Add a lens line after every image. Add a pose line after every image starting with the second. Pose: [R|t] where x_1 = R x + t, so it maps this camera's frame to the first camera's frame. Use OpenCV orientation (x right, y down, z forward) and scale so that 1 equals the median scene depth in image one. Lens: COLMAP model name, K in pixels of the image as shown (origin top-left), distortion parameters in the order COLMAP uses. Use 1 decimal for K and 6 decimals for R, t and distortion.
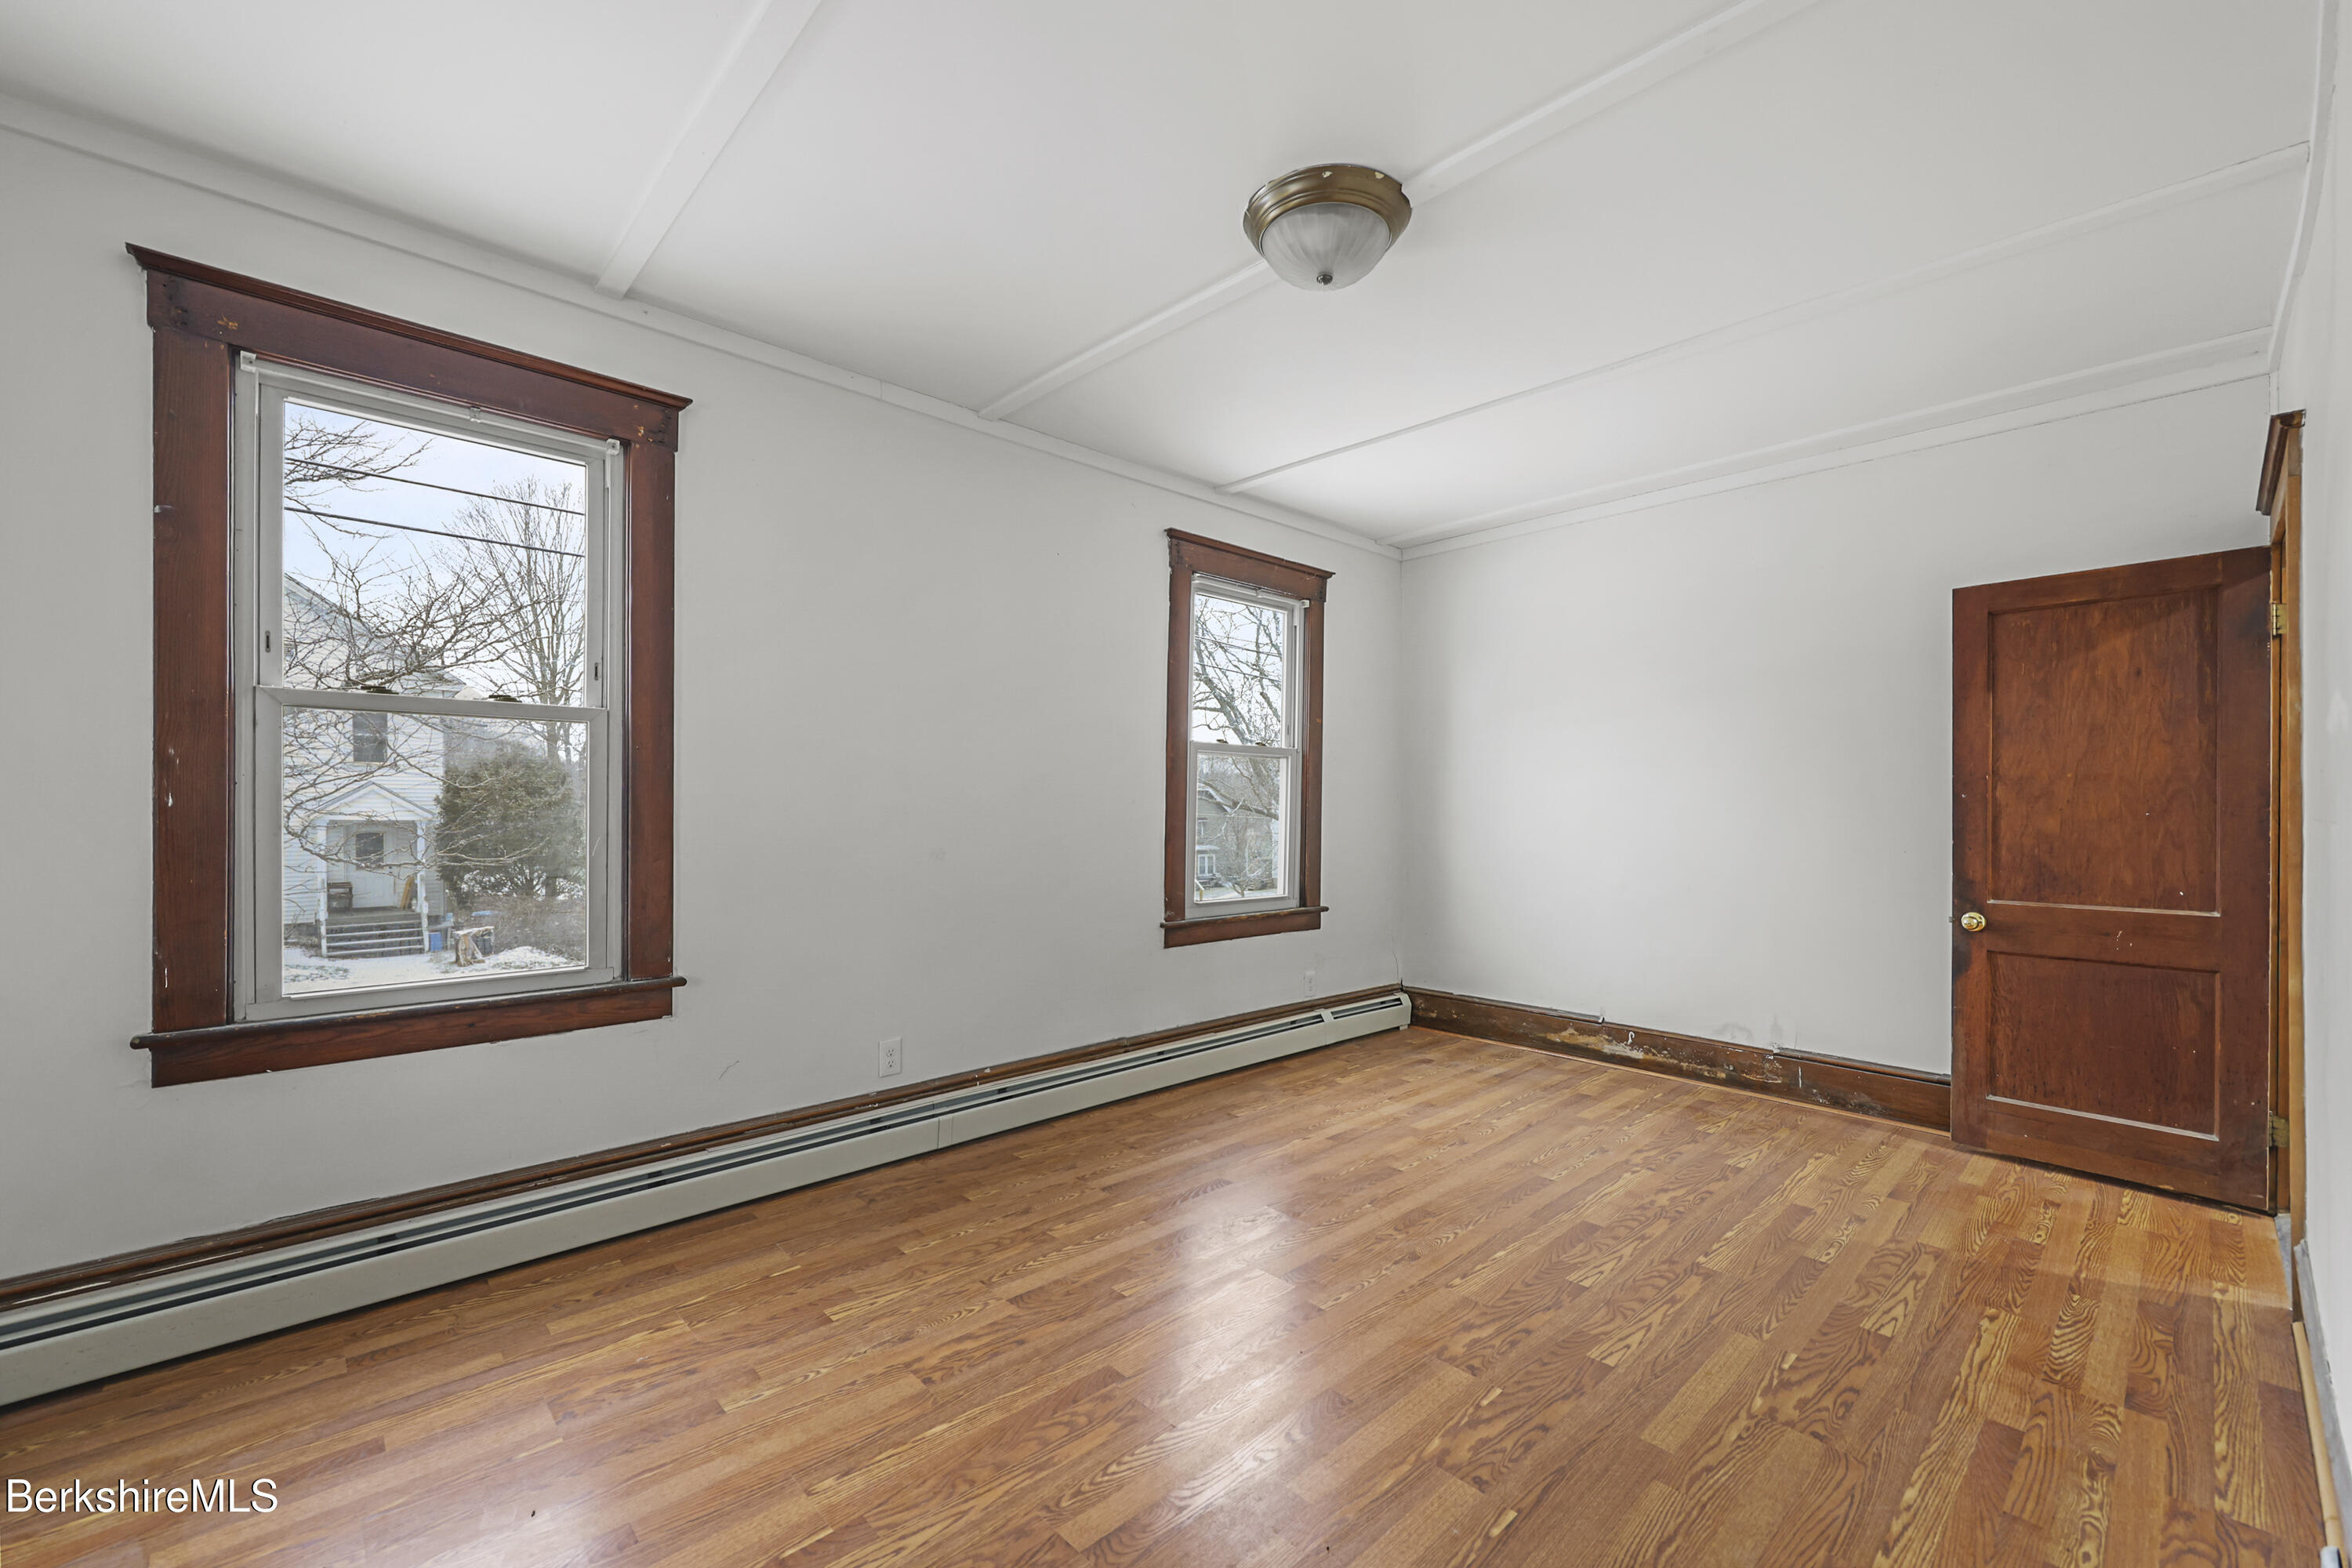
lens RADIAL K [[955.1, 0, 1168.8], [0, 955.1, 794.5], [0, 0, 1]] dist [-0.002723, 0.000900]
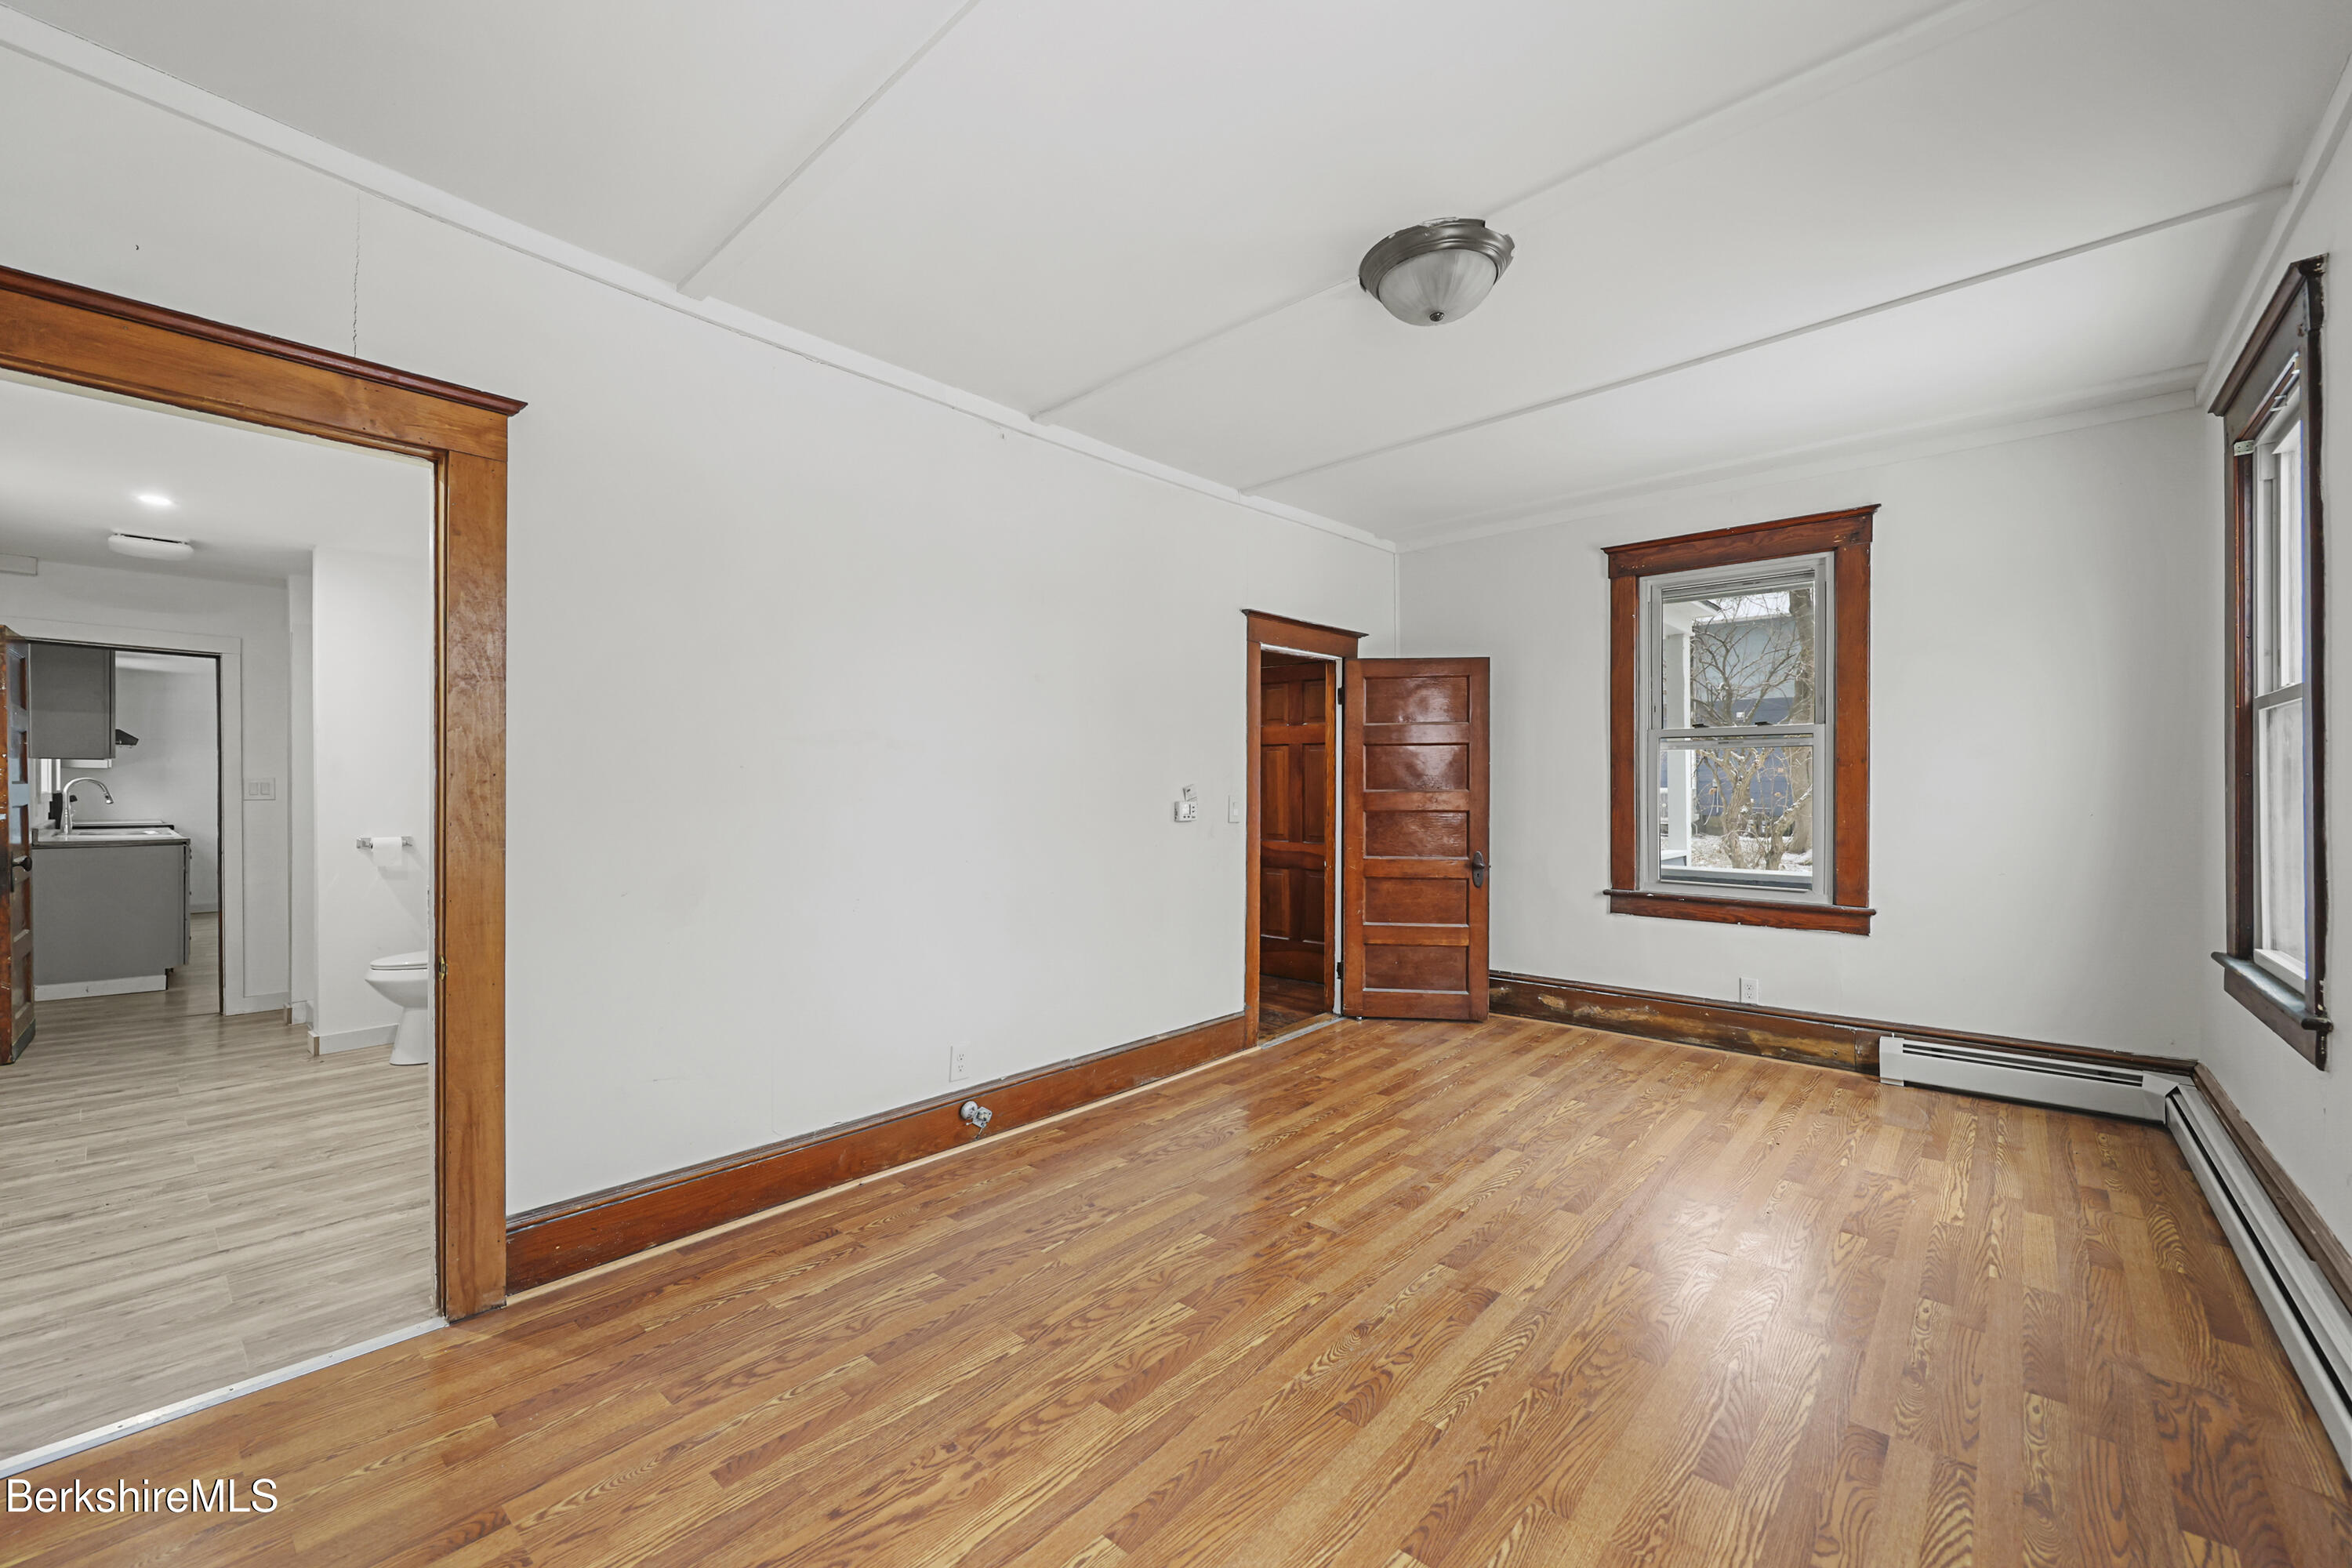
lens RADIAL K [[955.1, 0, 1147.0], [0, 955.1, 781.2], [0, 0, 1]] dist [-0.002723, 0.000900]
pose [[-0.997289, -0.001231, -0.073577, 0.390381], [0.000320, 0.999778, -0.021065, 0.015013], [0.073587, -0.021032, -0.997067, 1.410271]]
